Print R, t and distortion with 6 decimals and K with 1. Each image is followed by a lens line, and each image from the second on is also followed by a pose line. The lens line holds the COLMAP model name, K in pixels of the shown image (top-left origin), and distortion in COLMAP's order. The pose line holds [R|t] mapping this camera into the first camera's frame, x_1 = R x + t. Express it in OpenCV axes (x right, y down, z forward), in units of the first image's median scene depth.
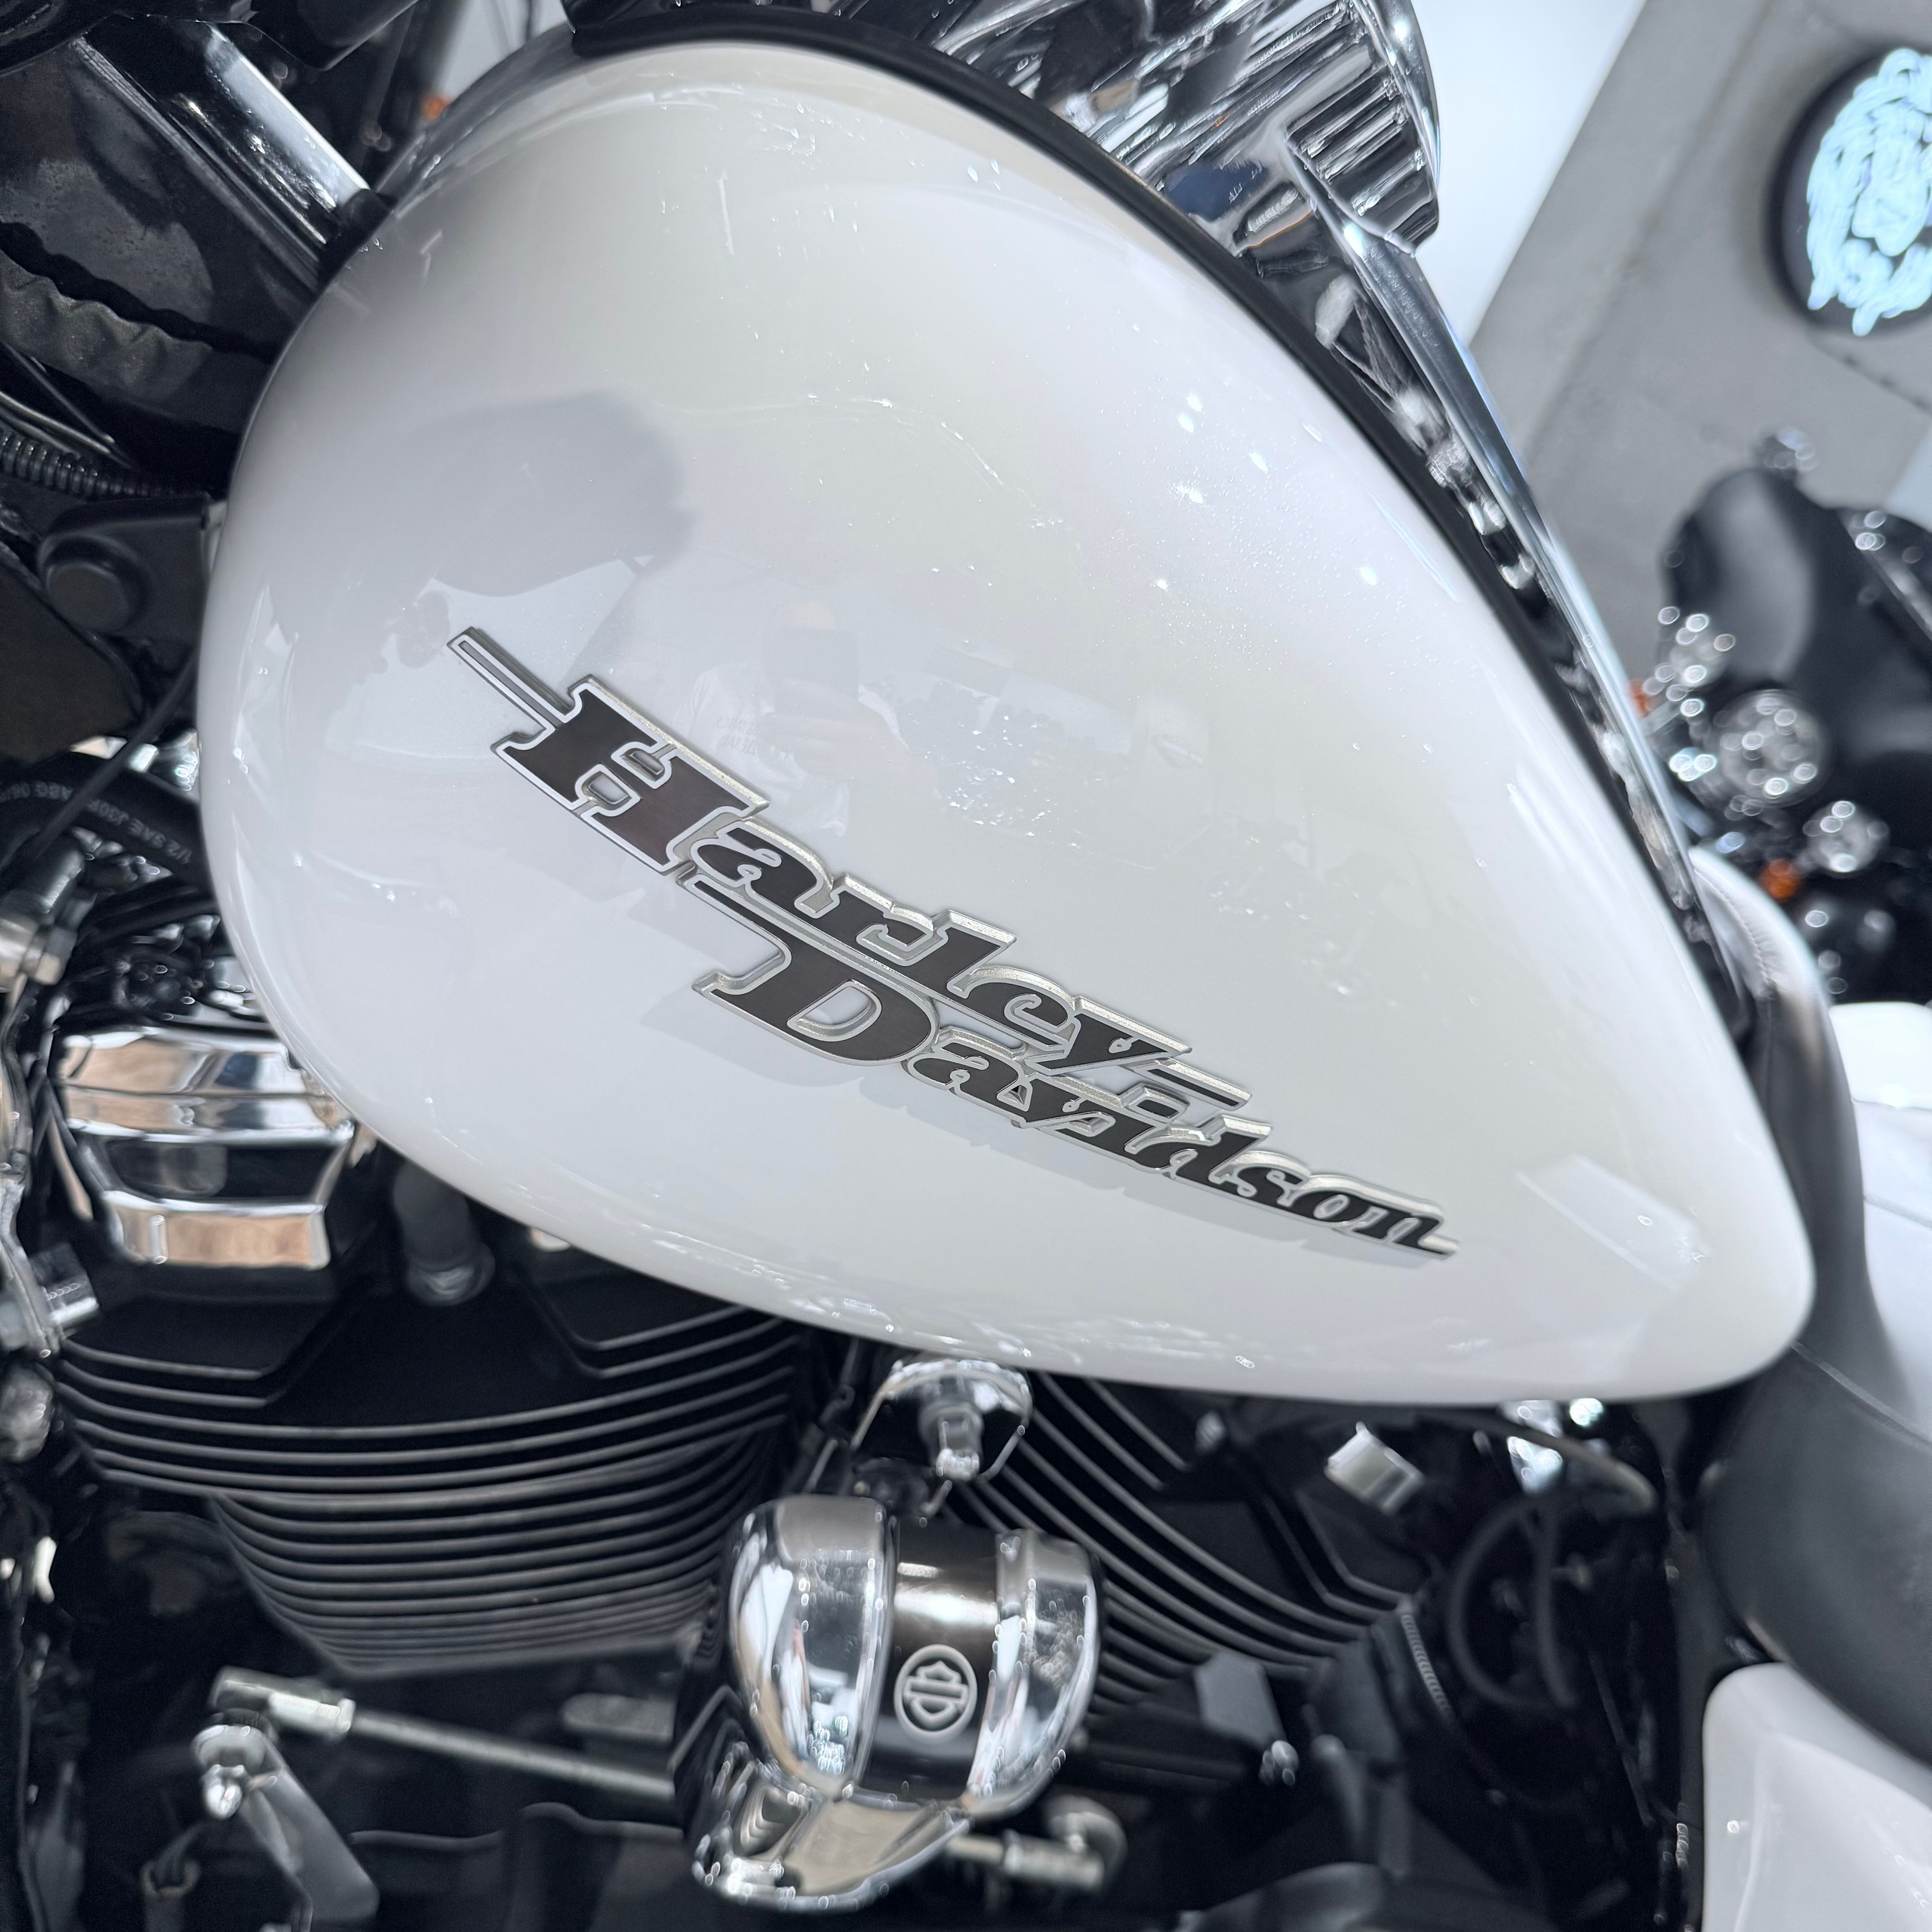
lens RADIAL K [[1843.2, 0, 966.0], [0, 1843.2, 966.0], [0, 0, 1]] dist [0.060354, -0.109602]
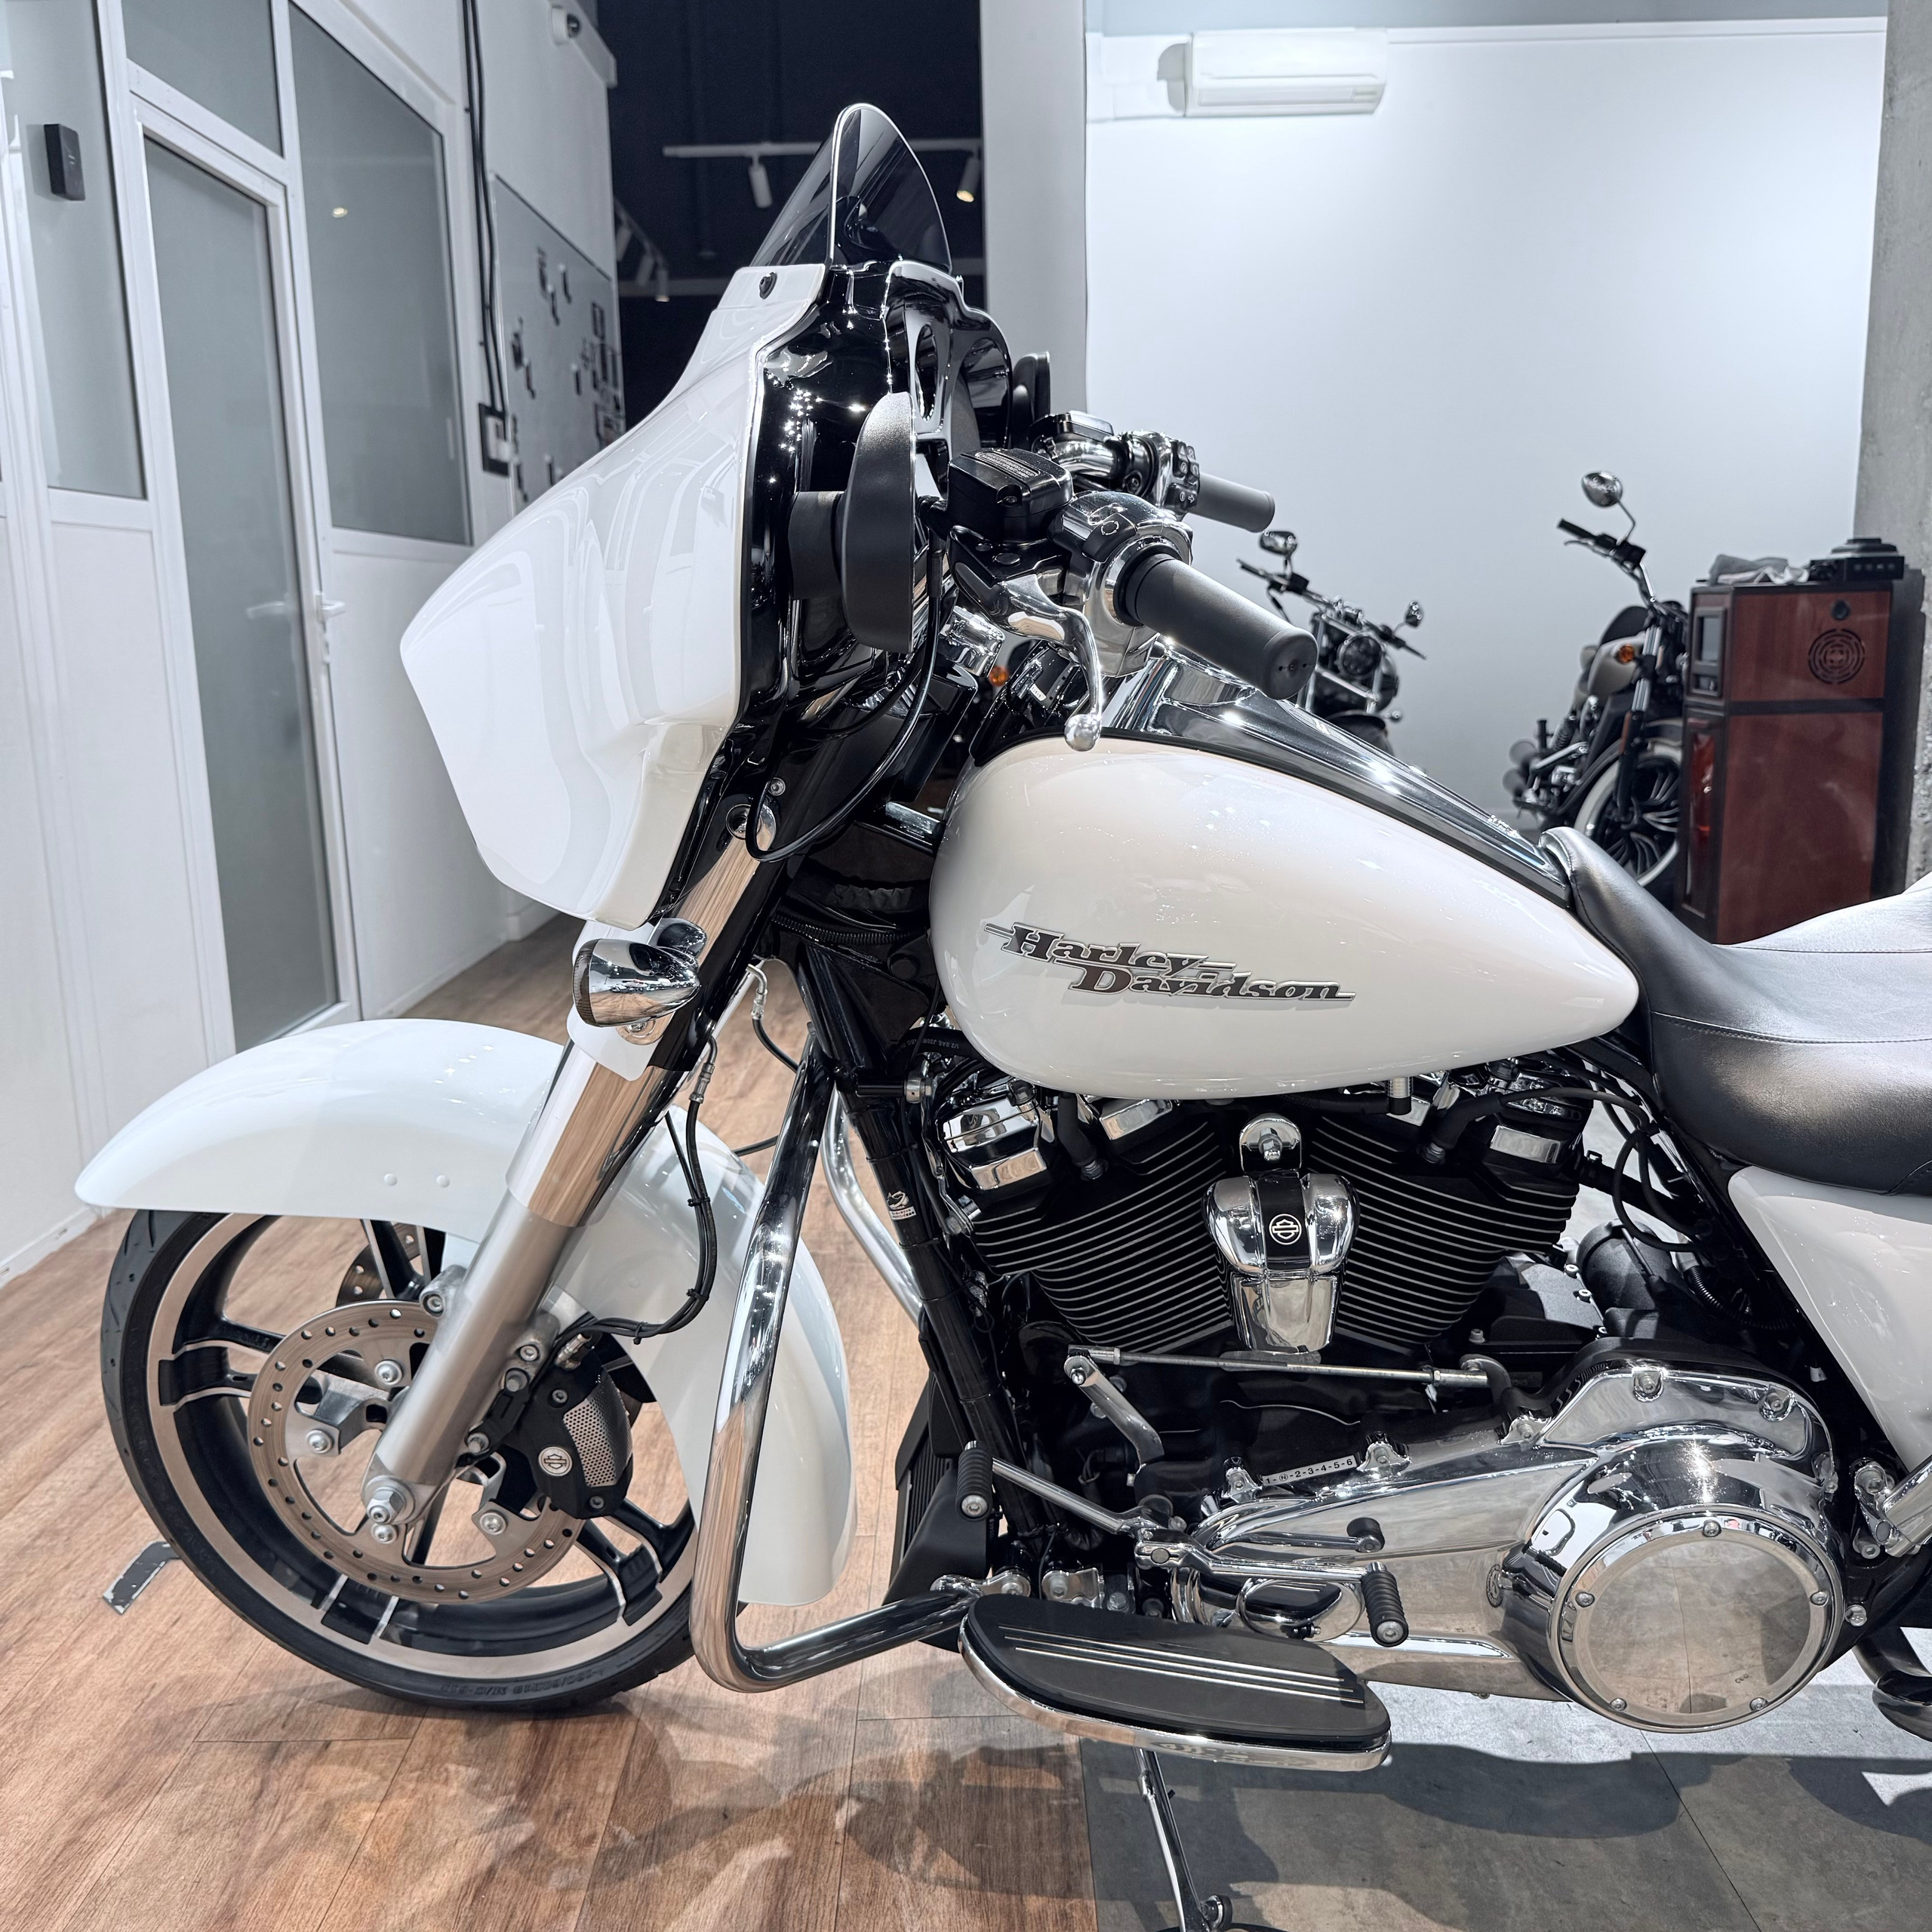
lens RADIAL K [[1831.9, 0, 957.2], [0, 1831.9, 951.1], [0, 0, 1]] dist [0.053865, -0.102490]
pose [[0.854837, -0.384846, -0.348063, 0.884395], [0.307934, 0.916132, -0.256667, 0.742328], [0.417649, 0.112228, 0.901651, -2.222859]]
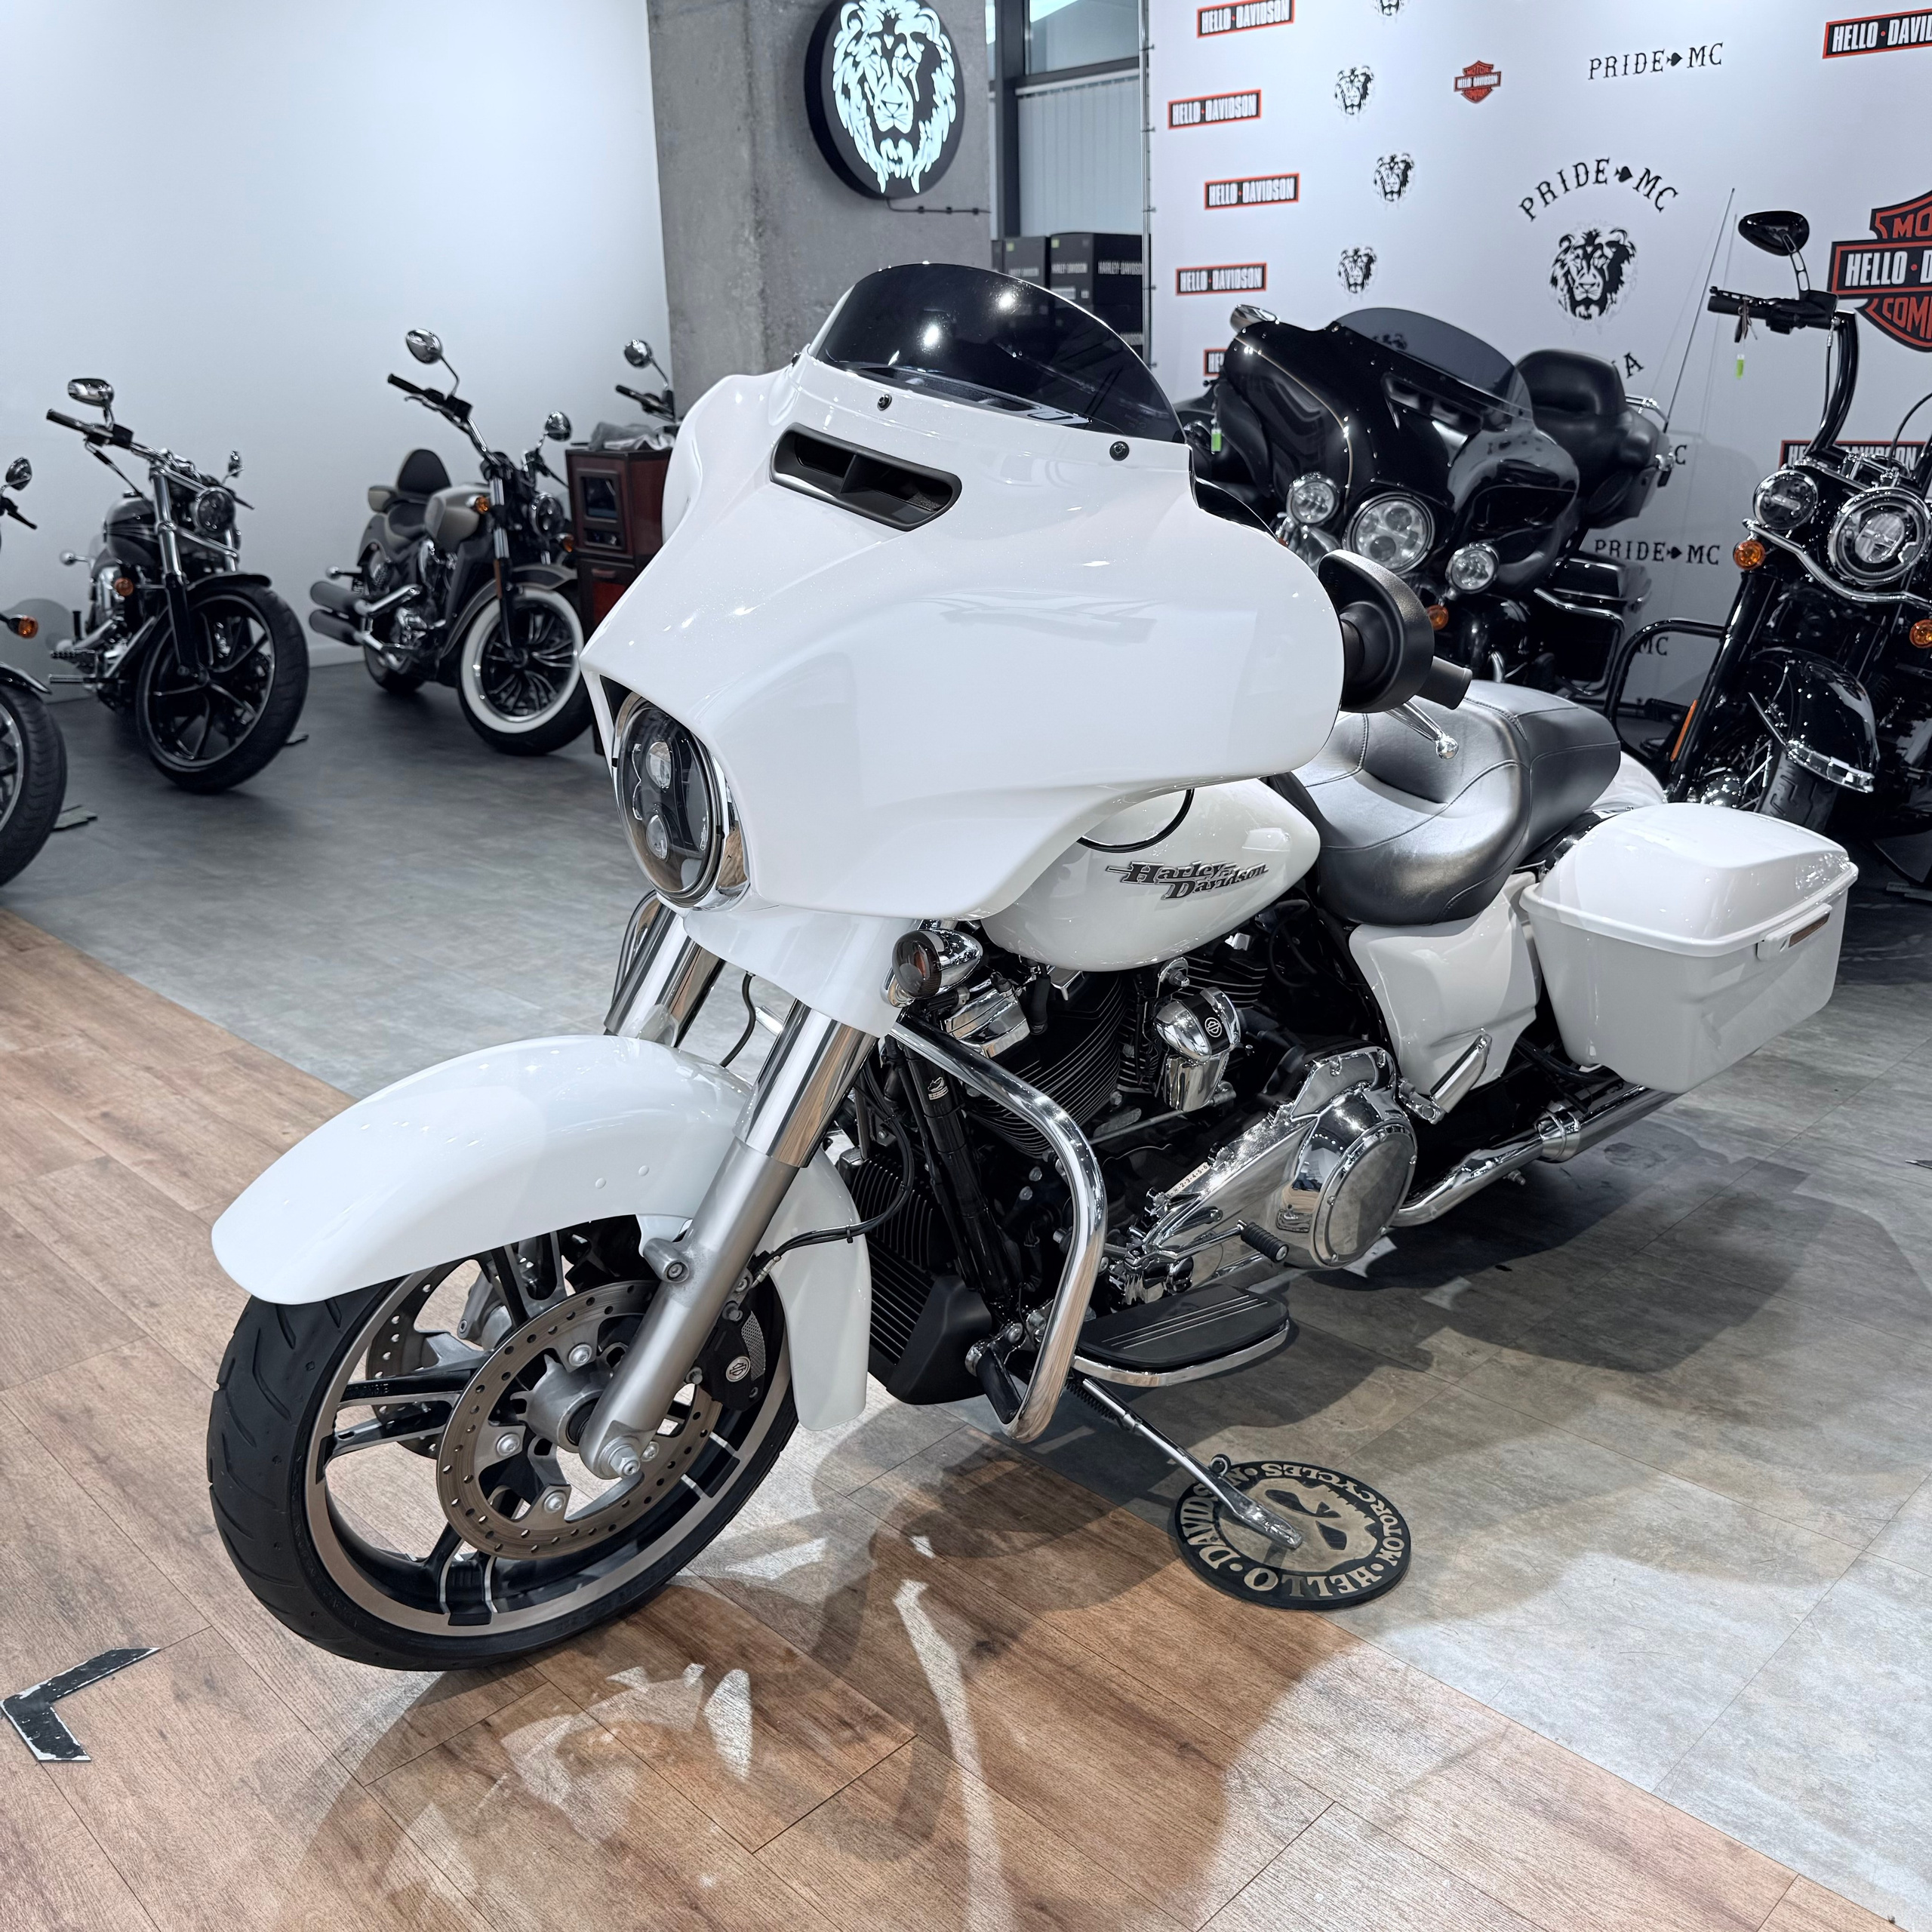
lens RADIAL K [[1796.6, 0, 966.0], [0, 1796.6, 966.0], [0, 0, 1]] dist [0.135235, -0.267687]
pose [[0.794708, -0.545933, 0.265323, -1.912913], [0.514430, 0.837781, 0.182986, -0.987199], [-0.322180, -0.008930, 0.946636, -3.491550]]
